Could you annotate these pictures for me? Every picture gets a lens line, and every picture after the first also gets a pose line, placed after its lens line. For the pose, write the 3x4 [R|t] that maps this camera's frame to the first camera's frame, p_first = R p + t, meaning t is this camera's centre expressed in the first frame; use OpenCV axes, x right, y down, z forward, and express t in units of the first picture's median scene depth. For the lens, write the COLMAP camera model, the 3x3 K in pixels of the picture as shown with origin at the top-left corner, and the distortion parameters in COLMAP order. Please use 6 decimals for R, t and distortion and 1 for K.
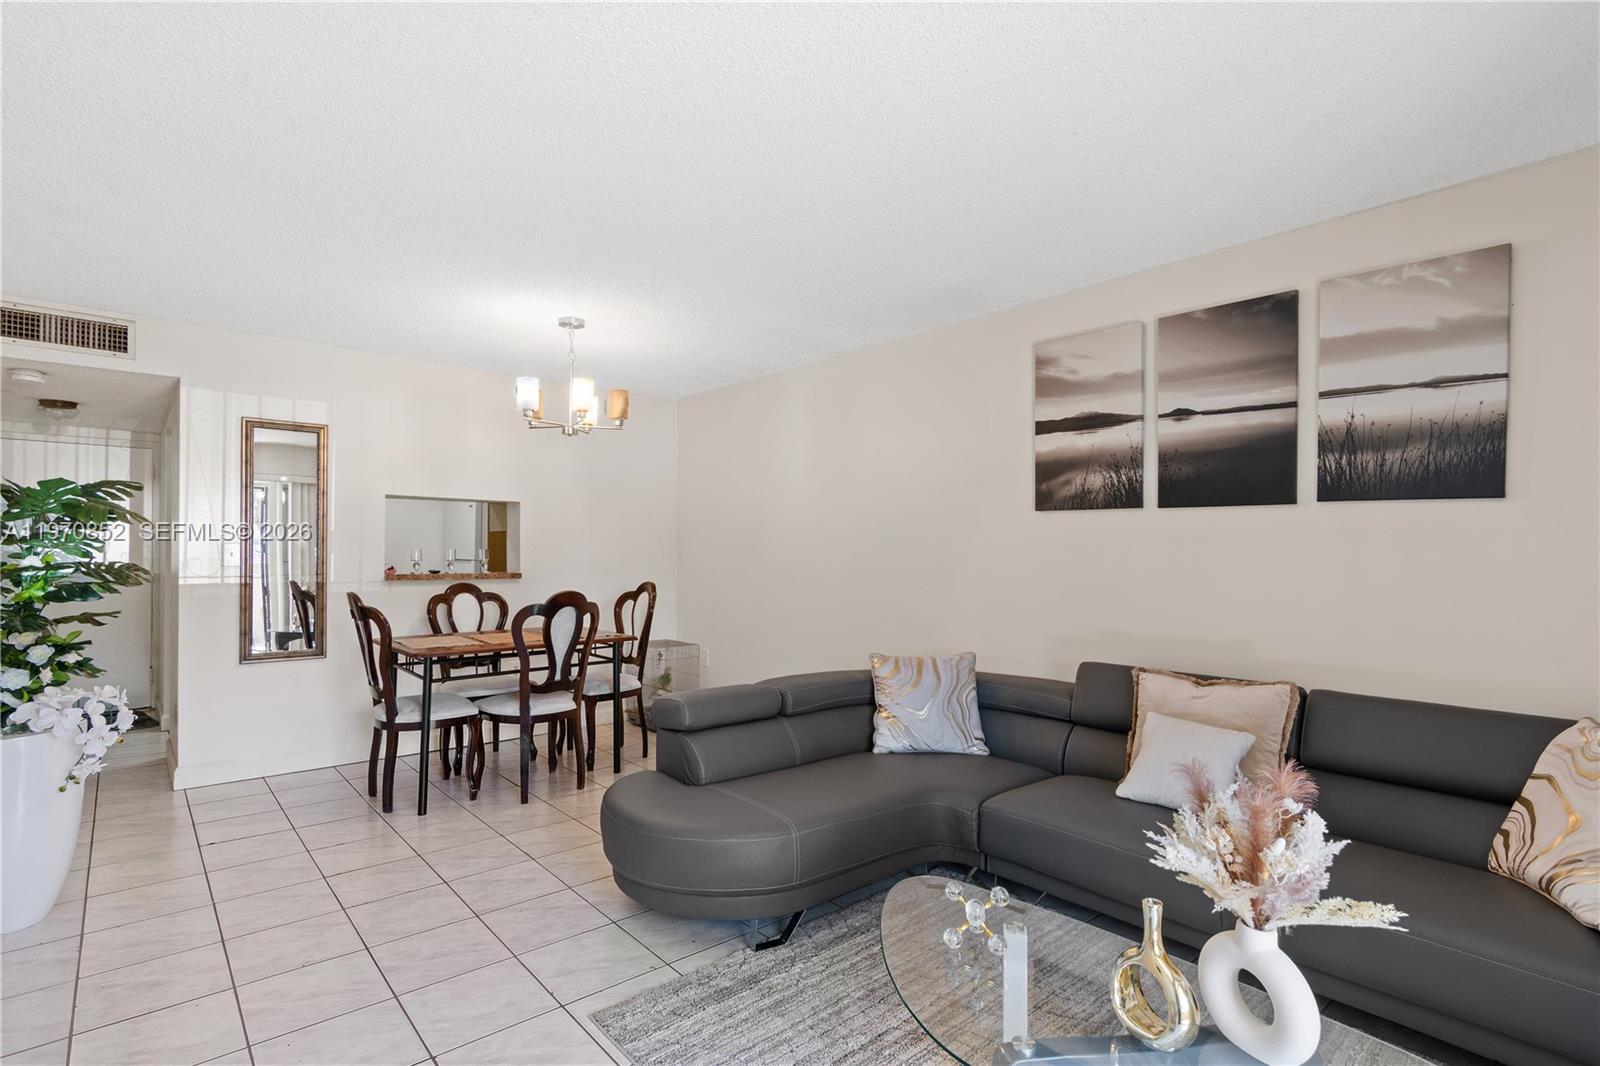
lens RADIAL K [[766.1, 0, 800.0], [0, 766.1, 533.0], [0, 0, 1]] dist [0.003595, 0.001459]
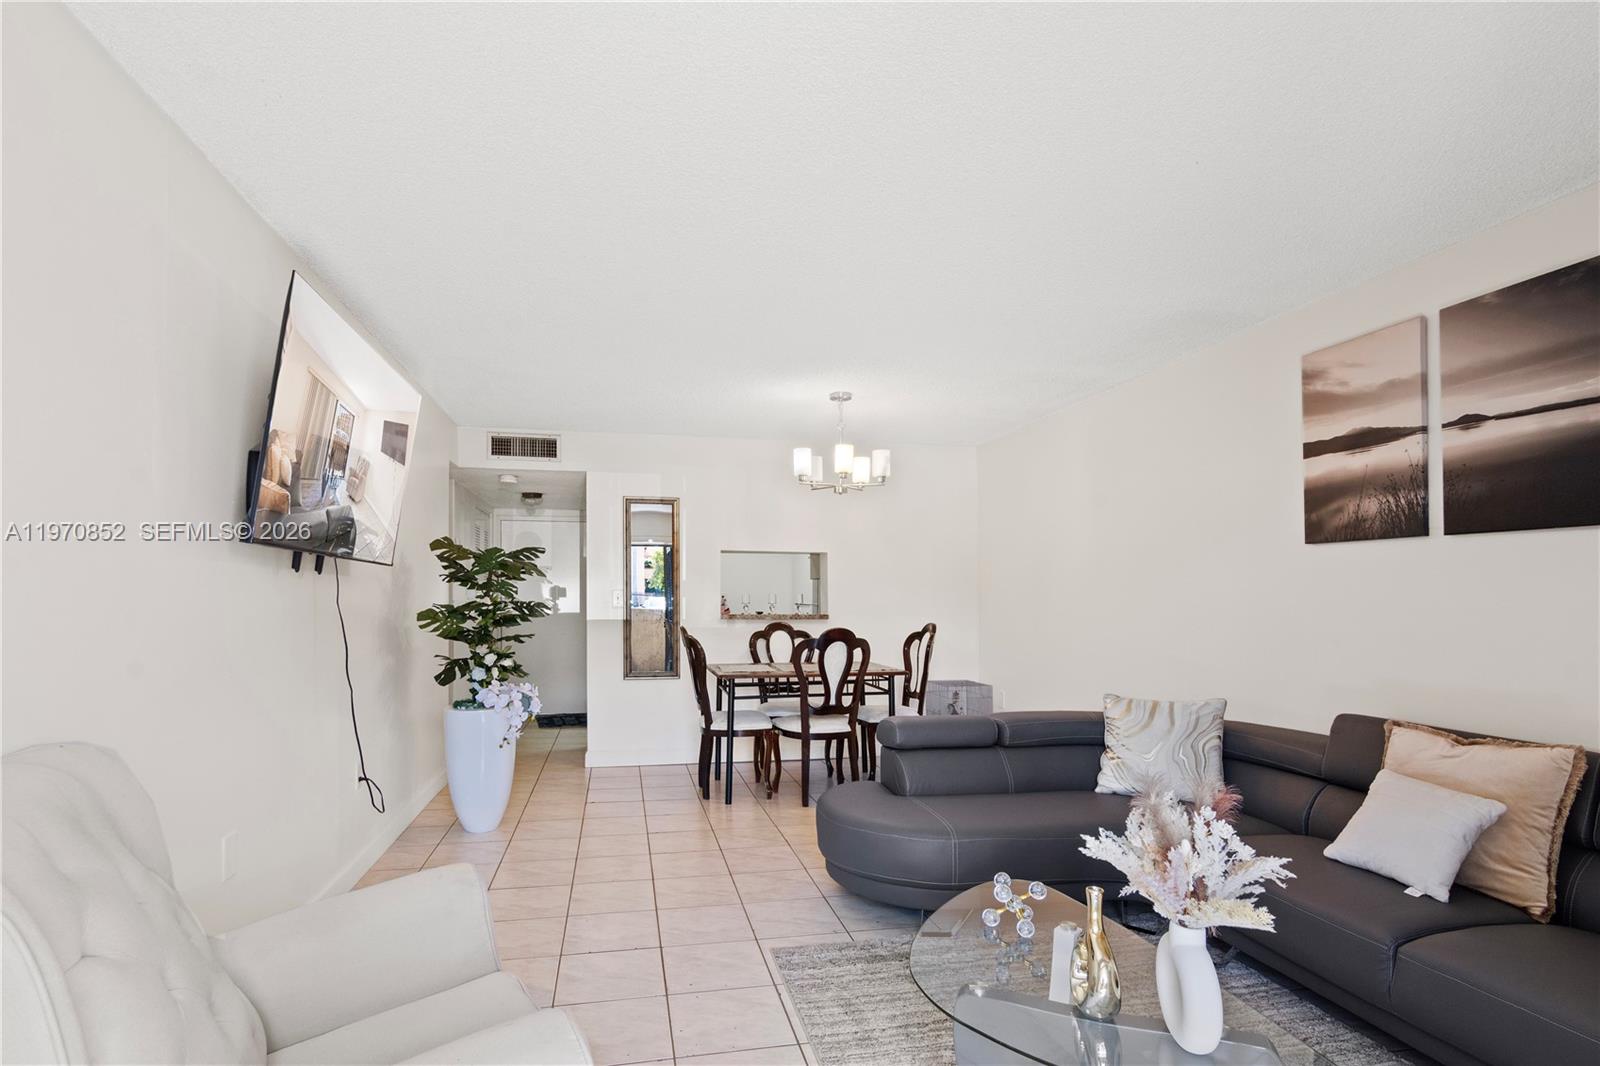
lens RADIAL K [[787.7, 0, 800.9], [0, 787.7, 573.4], [0, 0, 1]] dist [0.000099, 0.000495]
pose [[0.880916, -0.019977, -0.472850, 0.242295], [0.015401, 0.999790, -0.013547, 0.009471], [0.473021, 0.004651, 0.881039, -0.086733]]
